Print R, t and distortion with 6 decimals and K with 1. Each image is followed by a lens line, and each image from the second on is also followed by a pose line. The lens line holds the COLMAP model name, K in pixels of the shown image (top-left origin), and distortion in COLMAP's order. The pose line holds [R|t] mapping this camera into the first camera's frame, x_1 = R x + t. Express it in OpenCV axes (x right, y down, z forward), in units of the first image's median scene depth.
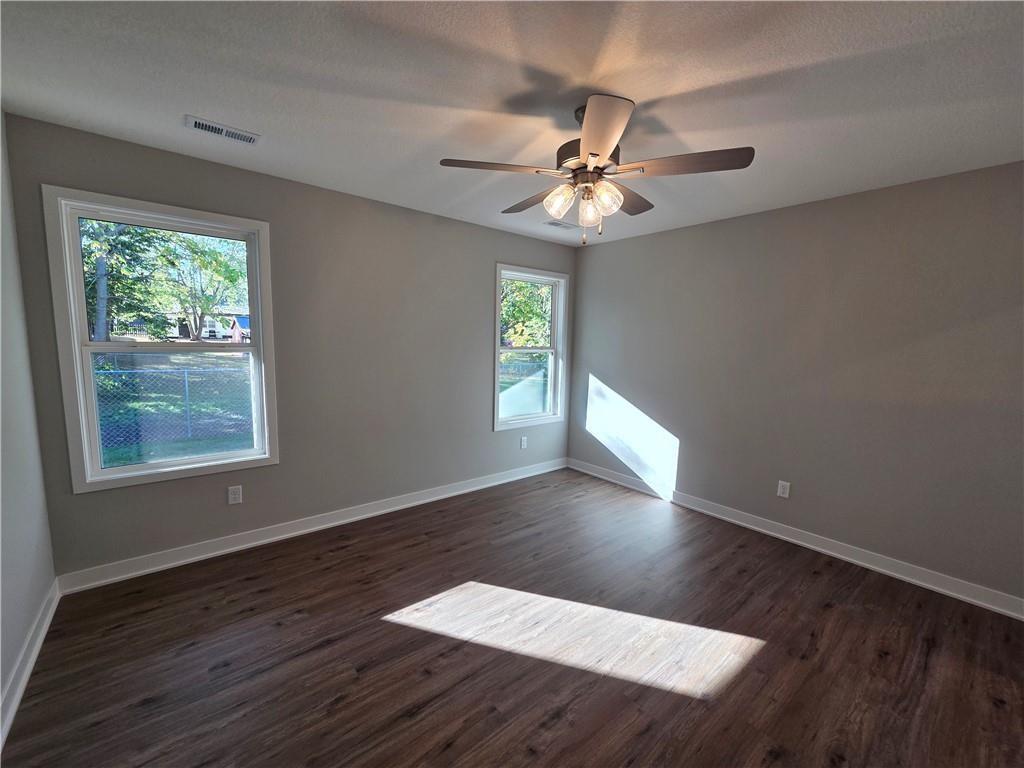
lens RADIAL K [[418.3, 0, 514.8], [0, 418.3, 385.3], [0, 0, 1]] dist [0.004281, -0.001342]
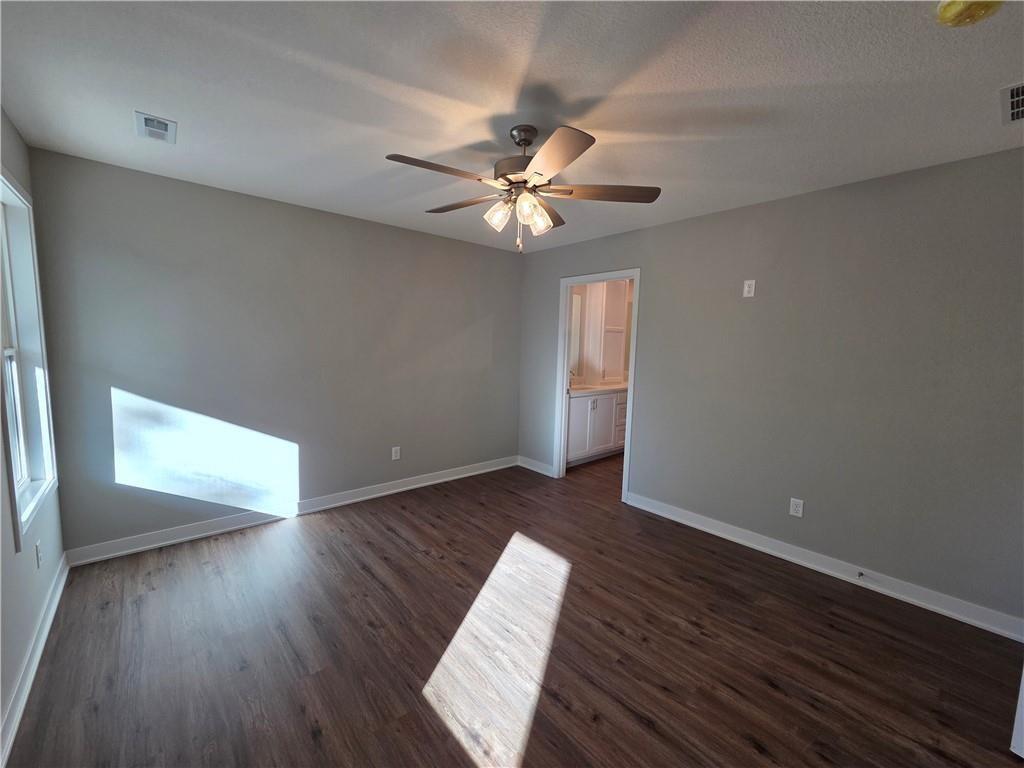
lens RADIAL K [[418.3, 0, 512.6], [0, 418.3, 381.8], [0, 0, 1]] dist [0.004281, -0.001342]
pose [[-0.011061, -0.121779, 0.992496, -0.784713], [0.086207, 0.988745, 0.122280, -0.114384], [-0.996216, 0.086913, -0.000438, 0.871585]]
